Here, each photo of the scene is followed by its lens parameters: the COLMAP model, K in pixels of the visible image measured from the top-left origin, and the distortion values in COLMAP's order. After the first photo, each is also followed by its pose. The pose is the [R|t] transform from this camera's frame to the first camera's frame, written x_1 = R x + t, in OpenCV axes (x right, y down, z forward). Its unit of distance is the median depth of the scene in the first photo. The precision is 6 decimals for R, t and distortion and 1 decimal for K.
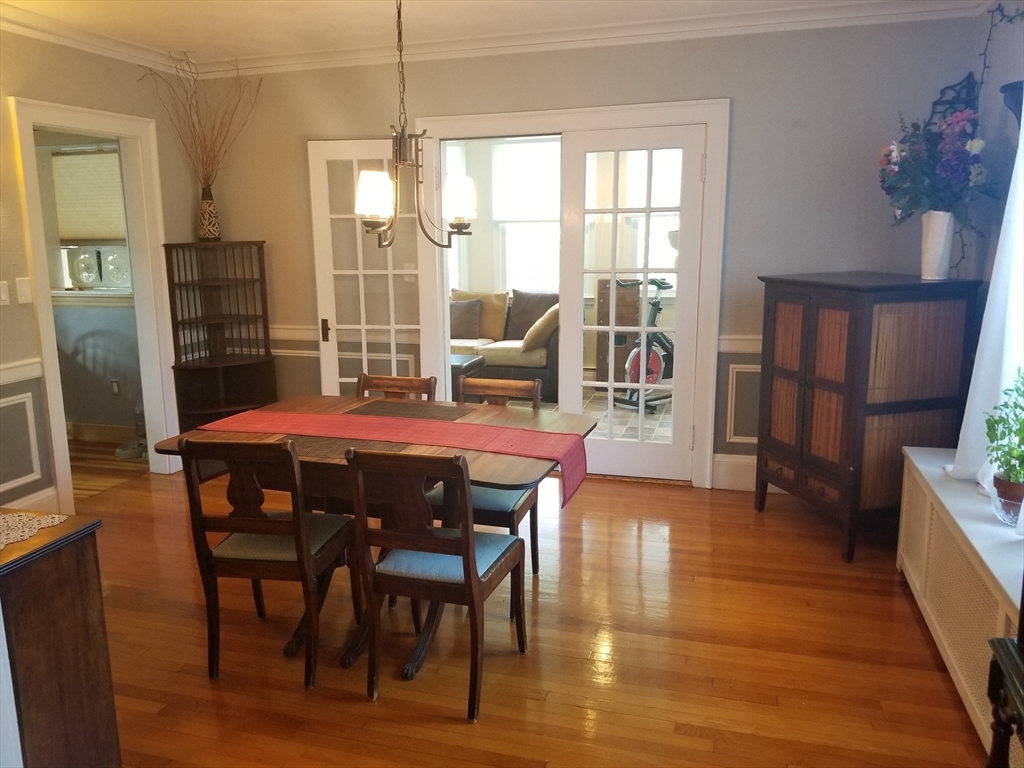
lens RADIAL K [[801.4, 0, 505.7], [0, 801.4, 378.7], [0, 0, 1]] dist [0.052666, -0.109130]
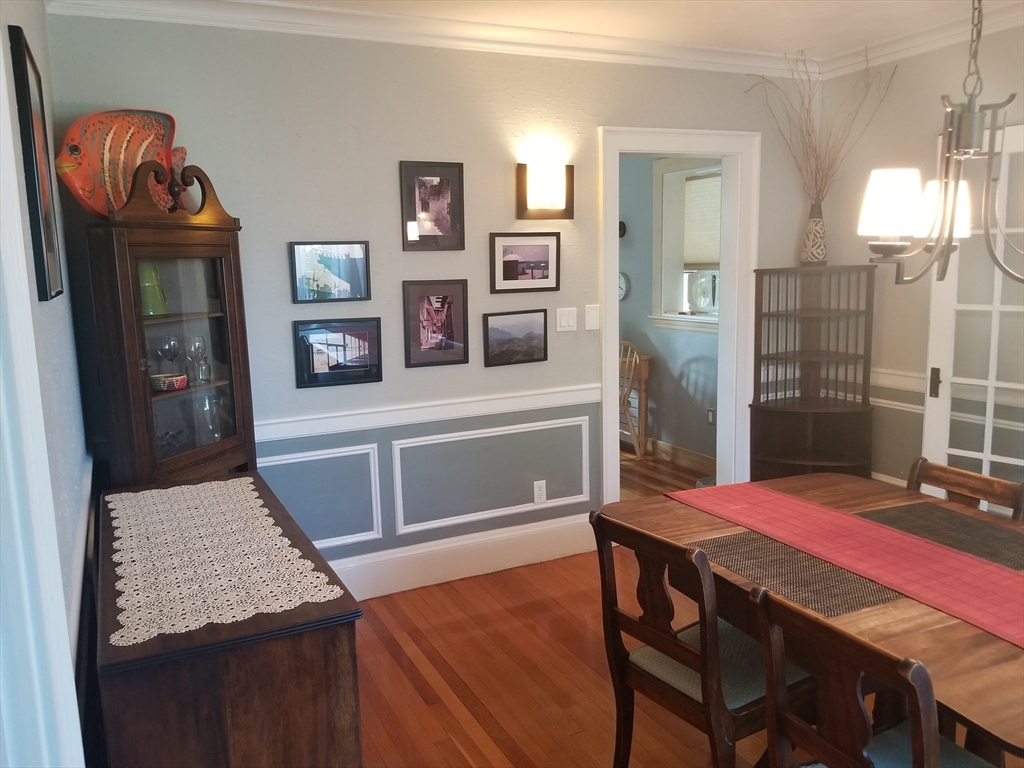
lens RADIAL K [[801.4, 0, 505.7], [0, 801.4, 378.7], [0, 0, 1]] dist [0.052666, -0.109130]
pose [[0.659569, 0.103868, -0.744433, 0.073613], [-0.118826, 0.992361, 0.033180, -0.040856], [0.742192, 0.066574, 0.666873, 0.192240]]
